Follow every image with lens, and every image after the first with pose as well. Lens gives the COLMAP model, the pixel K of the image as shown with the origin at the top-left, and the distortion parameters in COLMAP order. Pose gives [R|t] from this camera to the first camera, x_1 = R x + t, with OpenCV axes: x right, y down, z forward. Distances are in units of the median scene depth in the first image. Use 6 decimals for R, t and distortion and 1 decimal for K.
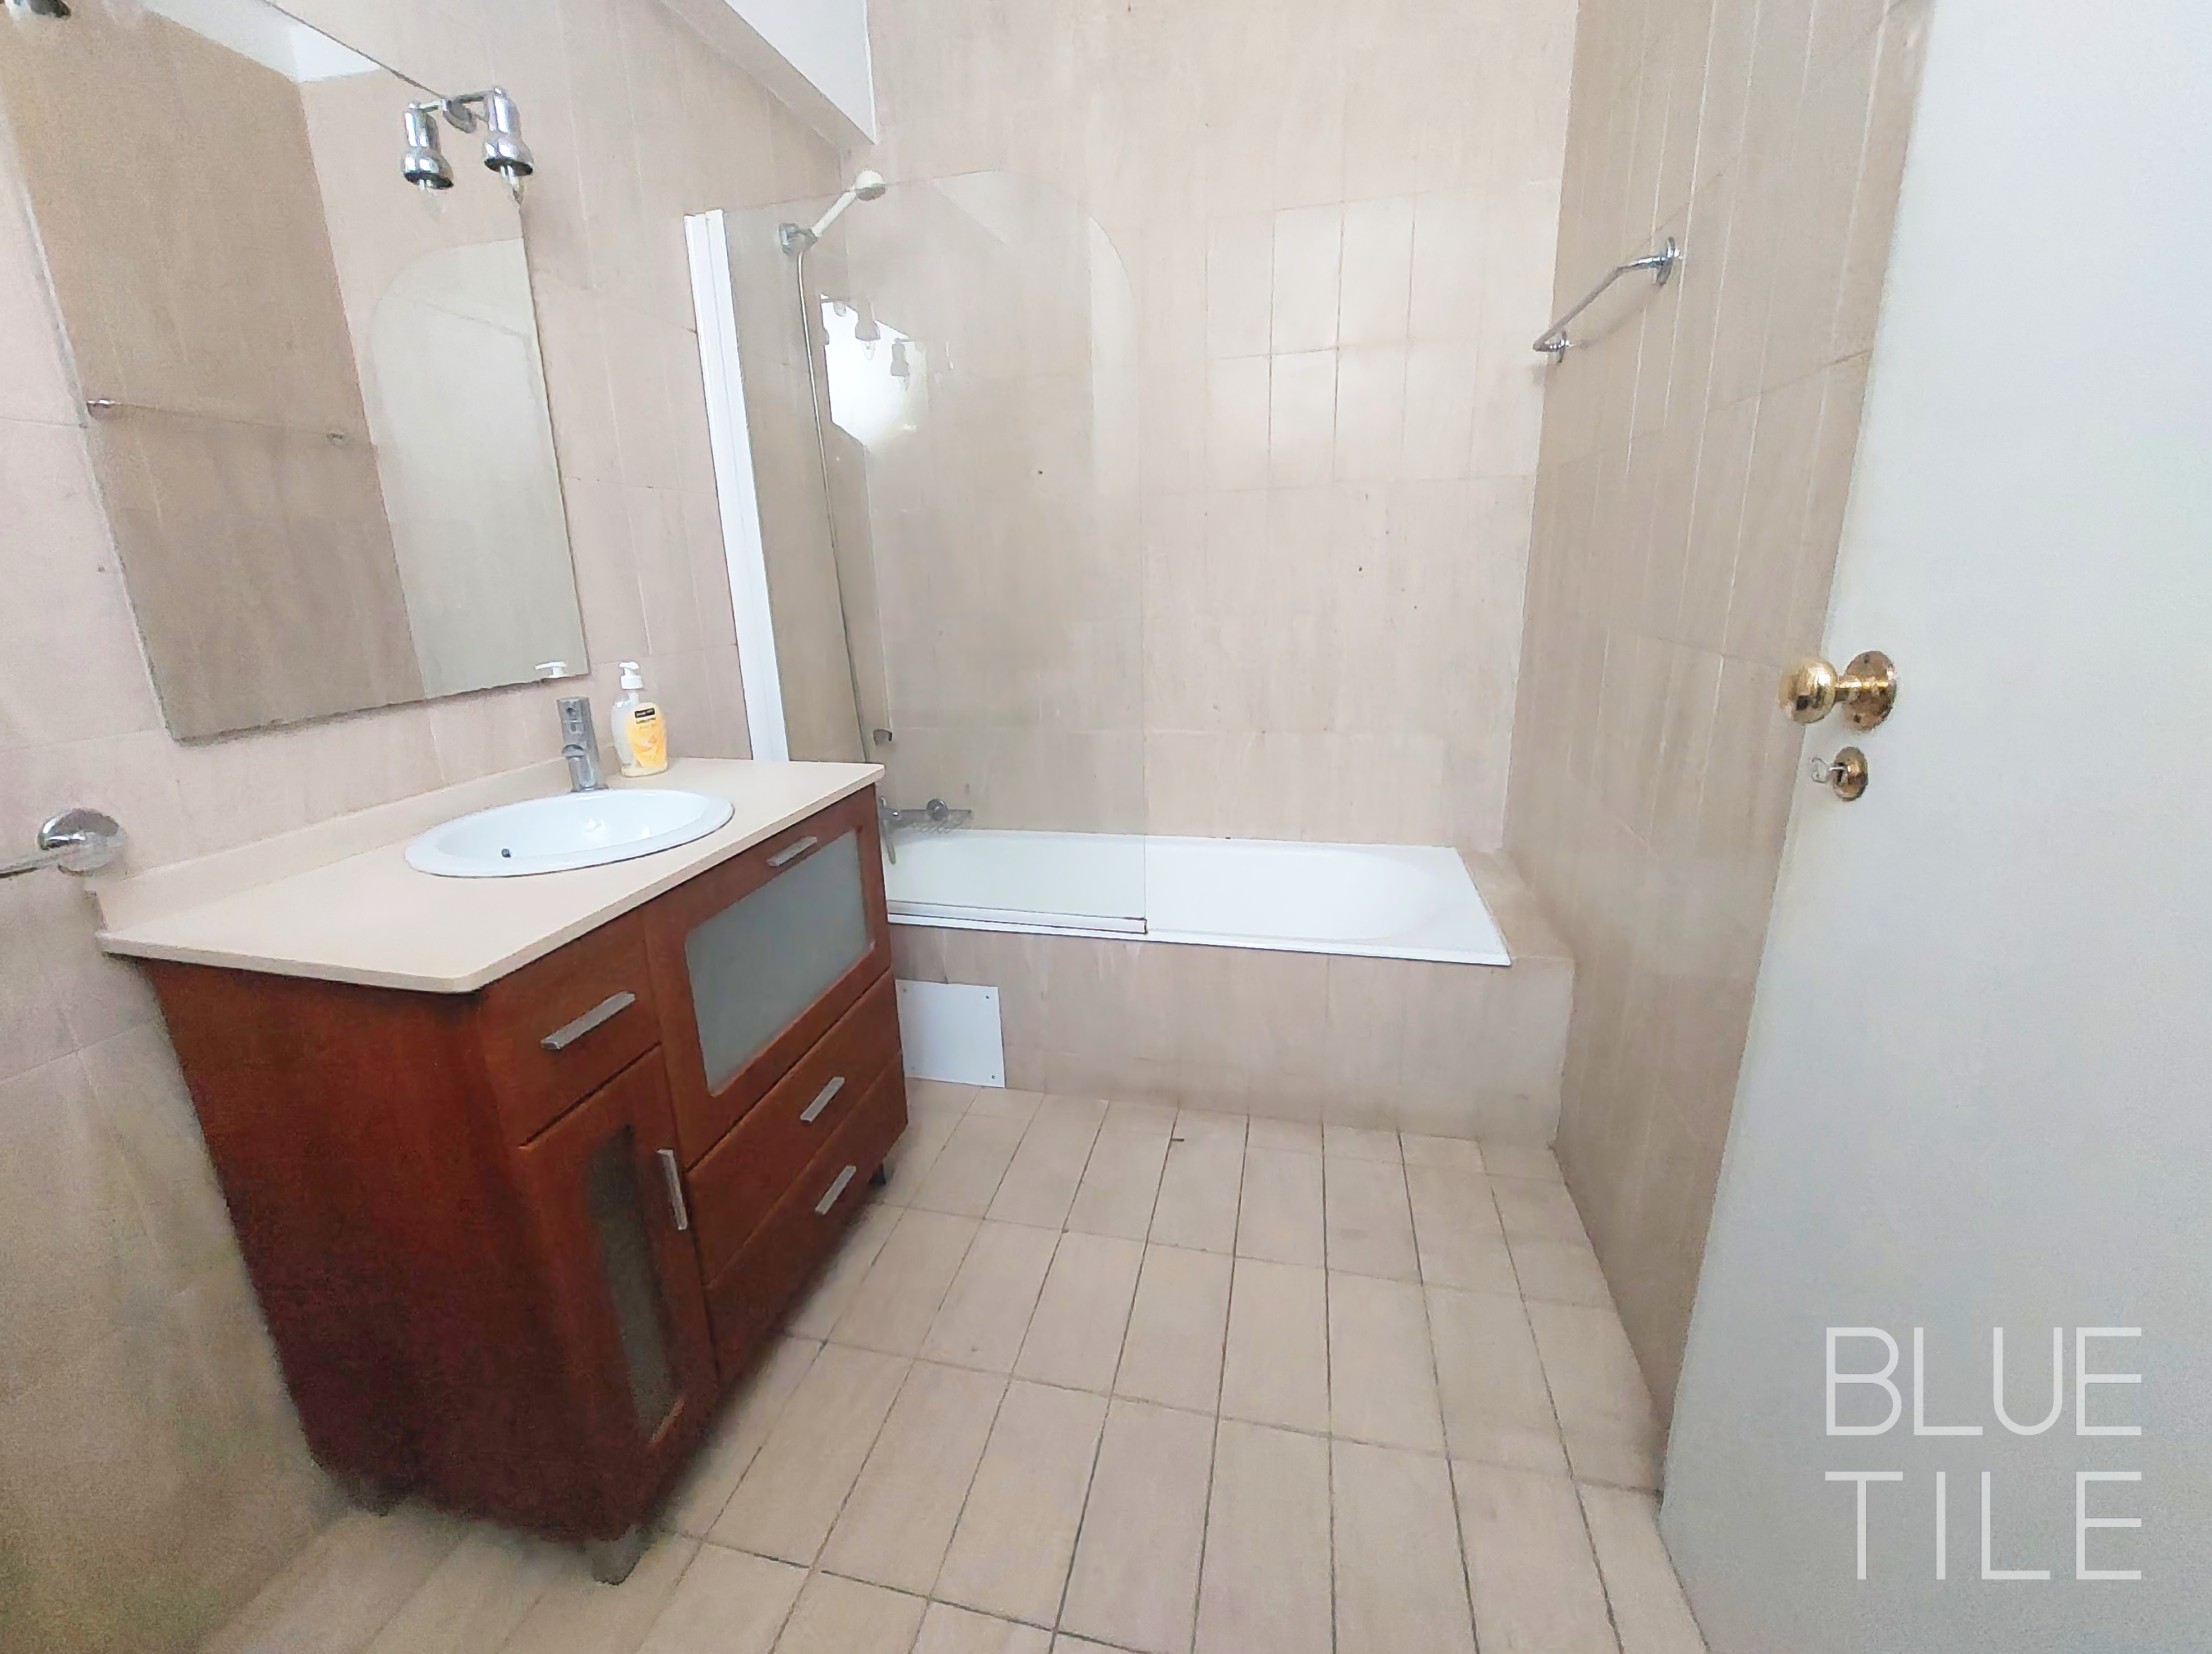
lens RADIAL K [[902.3, 0, 1097.9], [0, 902.3, 829.5], [0, 0, 1]] dist [0.011504, -0.010358]
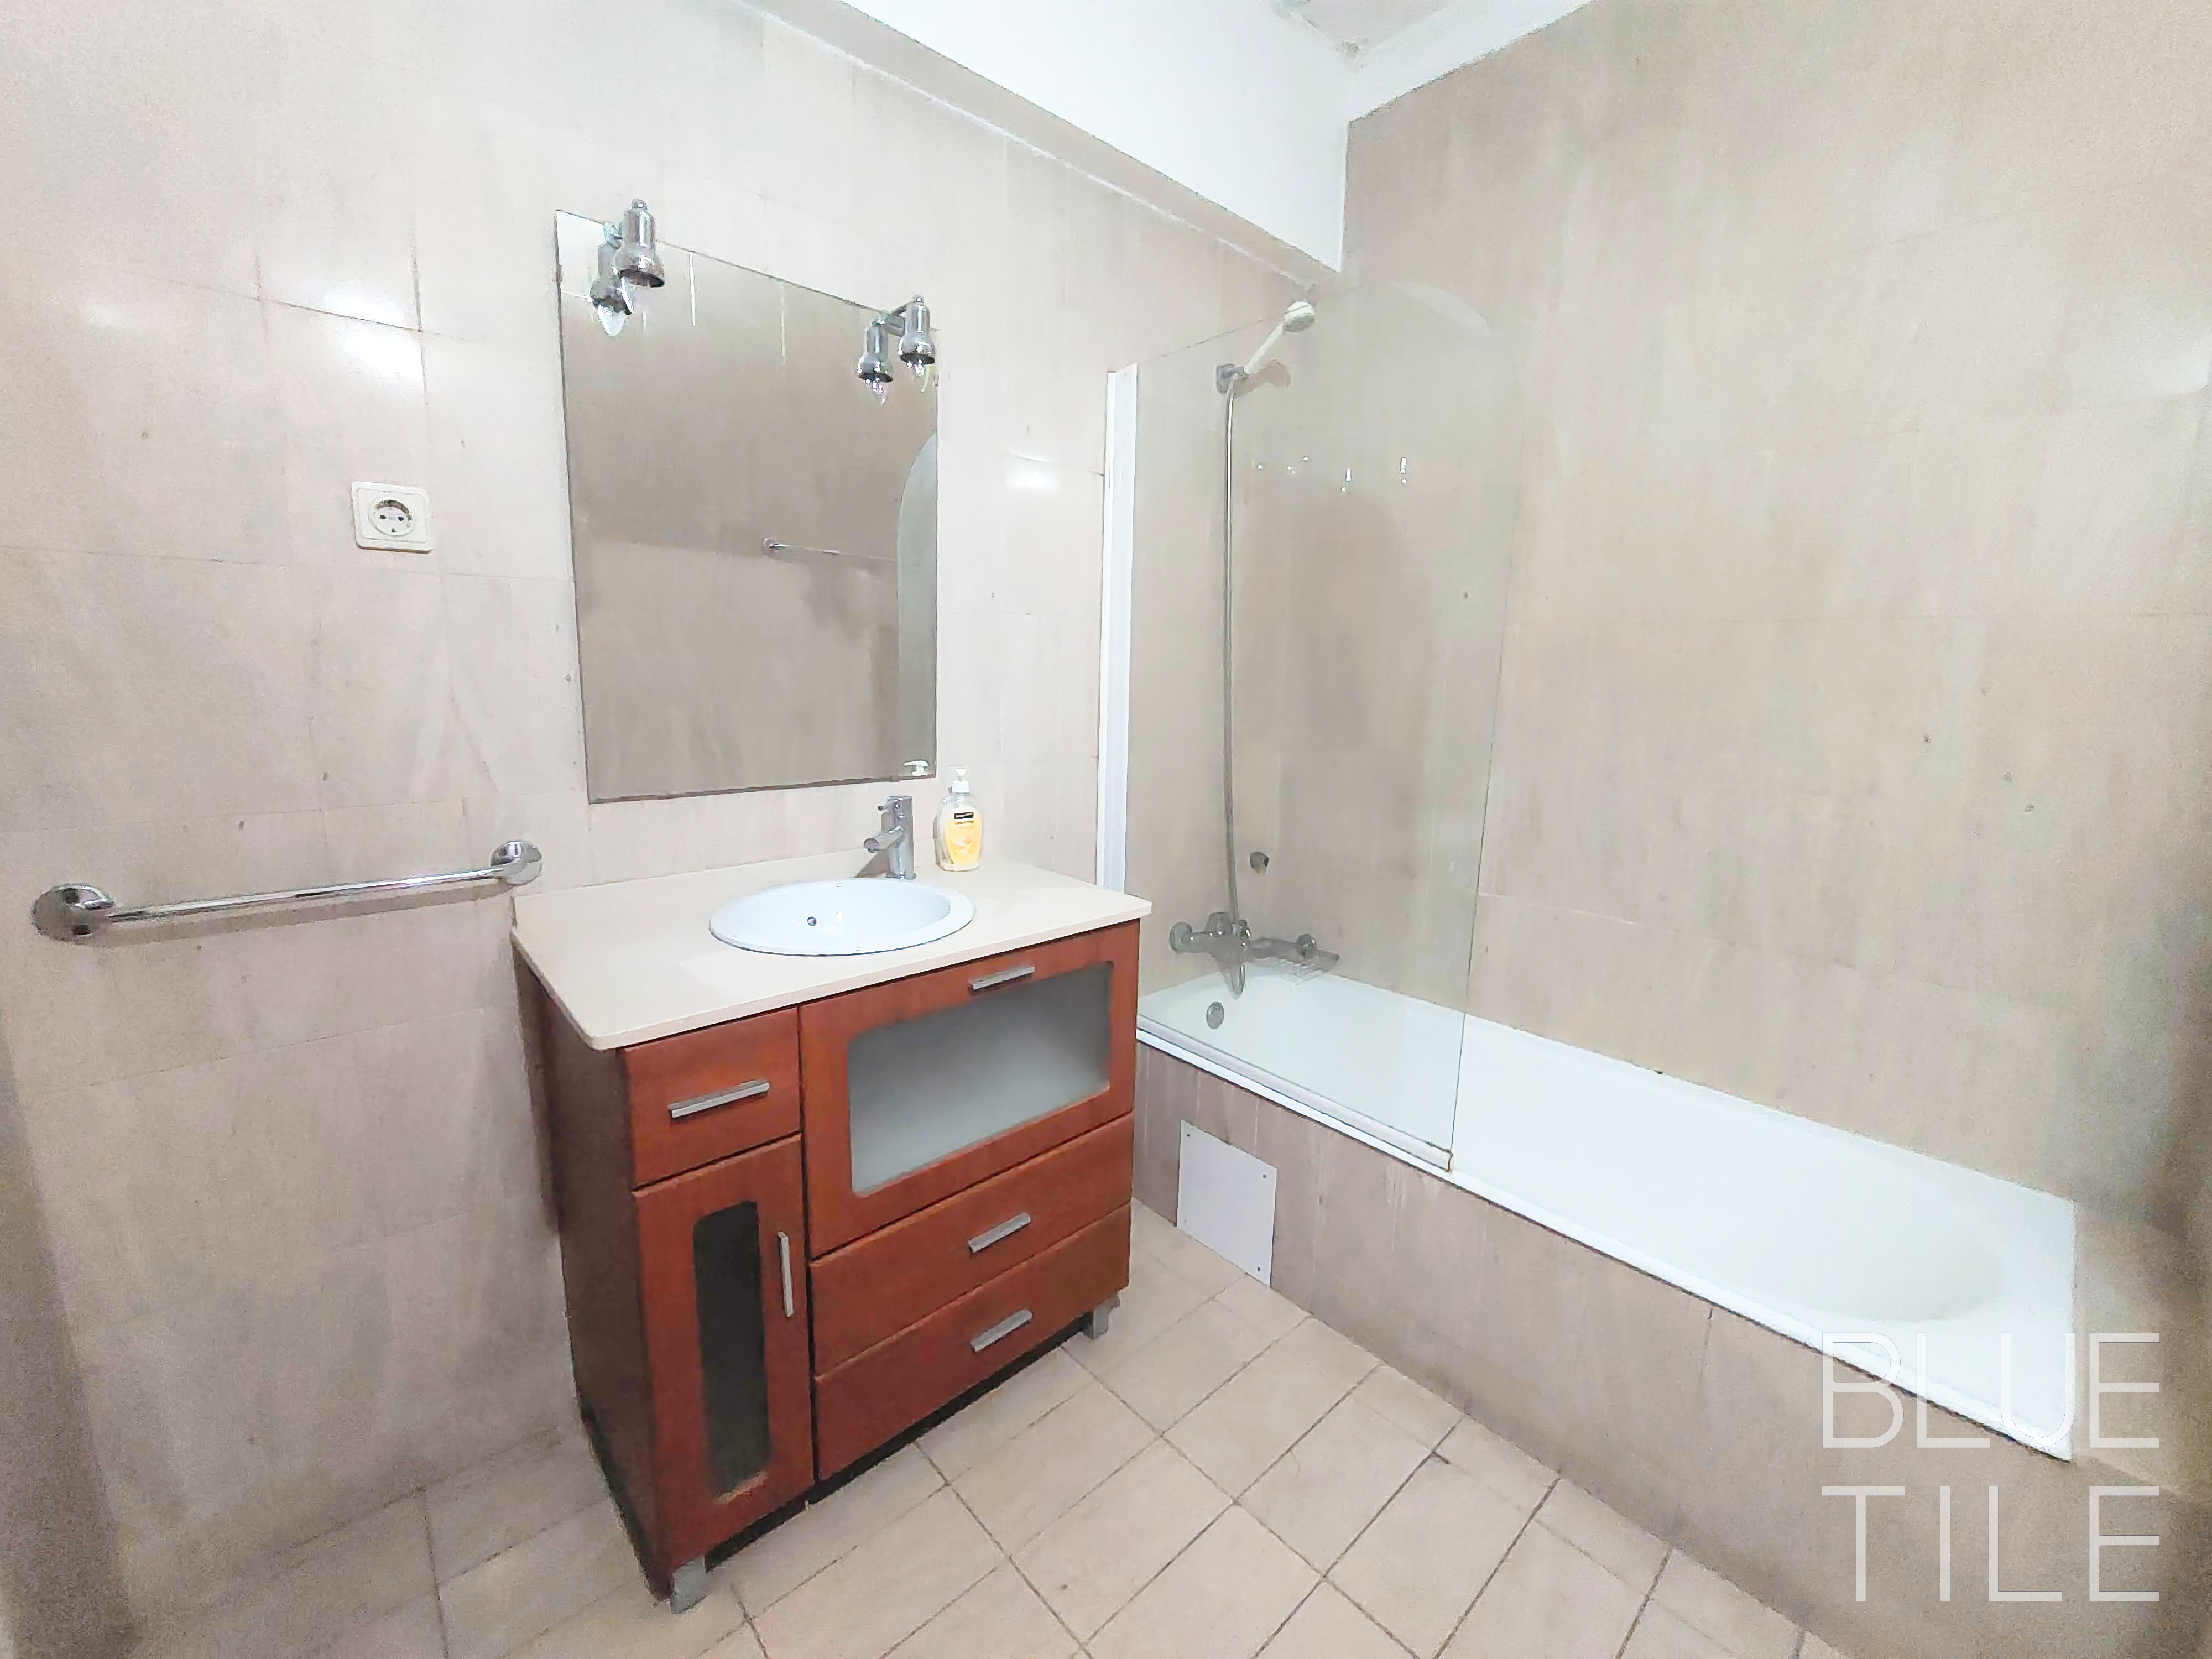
lens RADIAL K [[902.3, 0, 1097.9], [0, 902.3, 832.0], [0, 0, 1]] dist [0.011504, -0.010358]
pose [[0.821731, 0.150878, -0.549539, 0.210420], [-0.204794, 0.978079, -0.037695, -0.089793], [0.531805, 0.143517, 0.834617, 0.155533]]
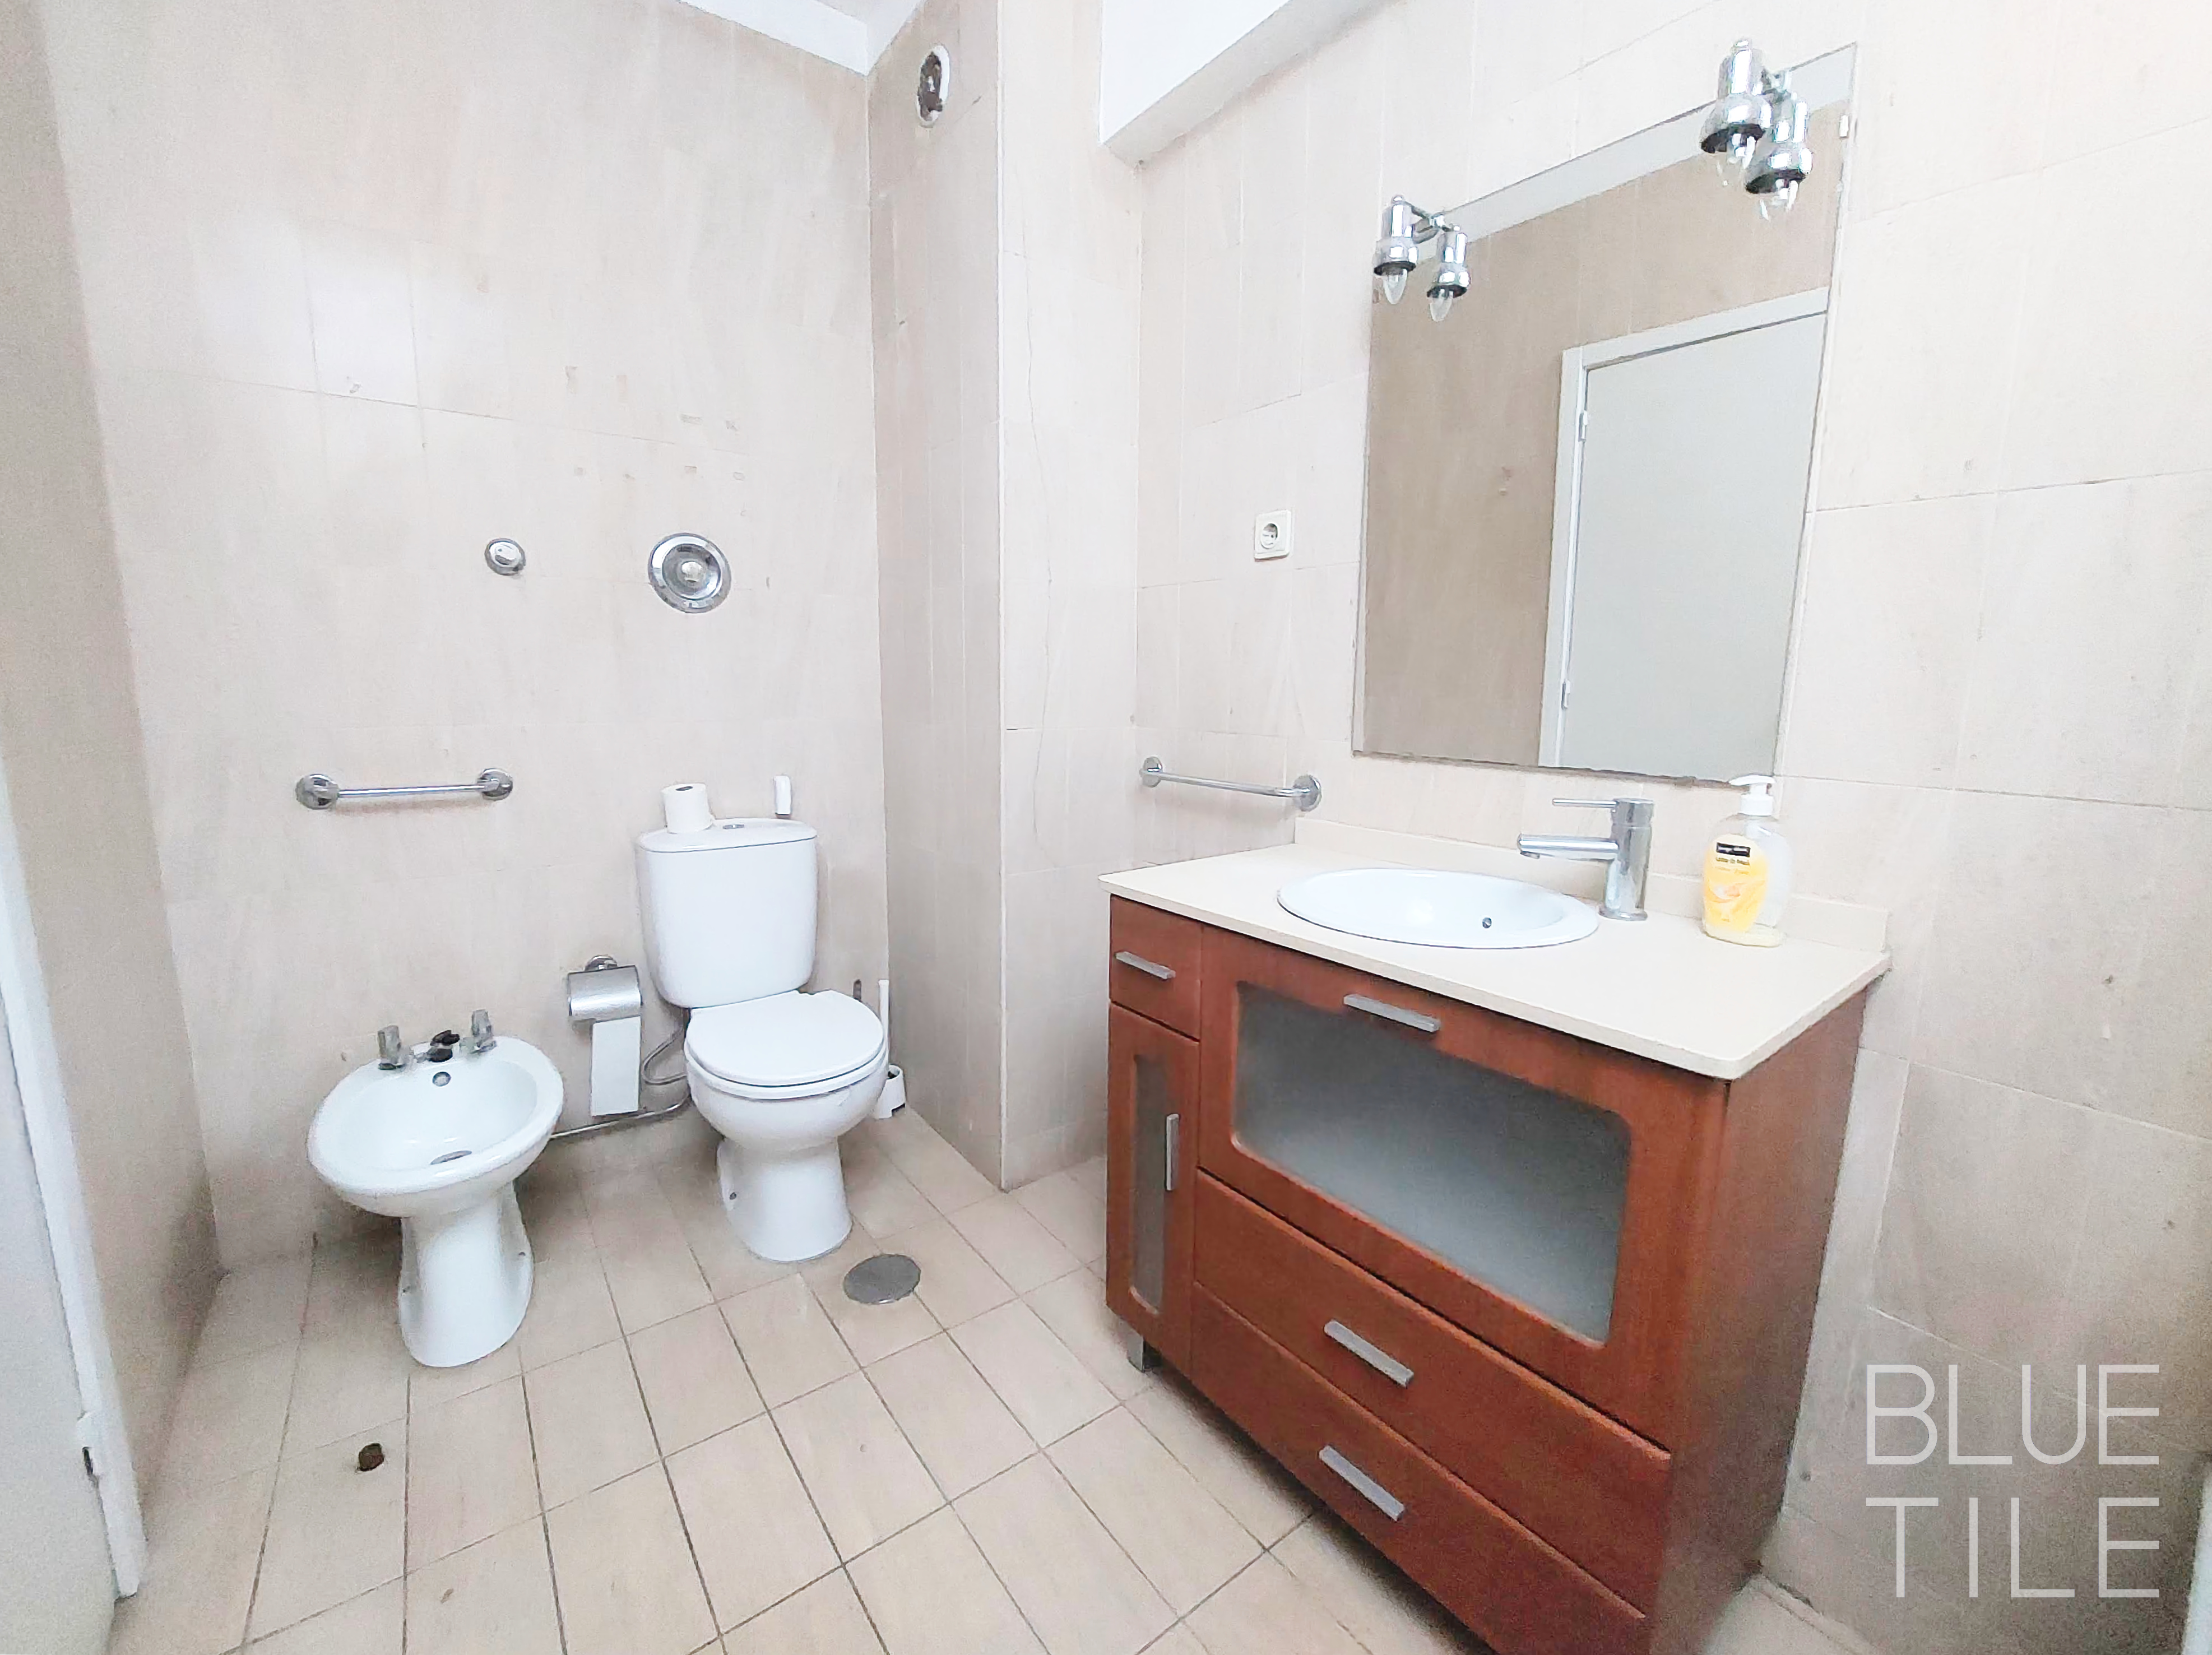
lens RADIAL K [[902.3, 0, 1097.9], [0, 902.3, 830.0], [0, 0, 1]] dist [0.011504, -0.010358]
pose [[-0.642581, 0.142218, -0.752903, 0.274527], [-0.214855, 0.909756, 0.355219, -0.249076], [0.735477, 0.390022, -0.554036, 0.906569]]
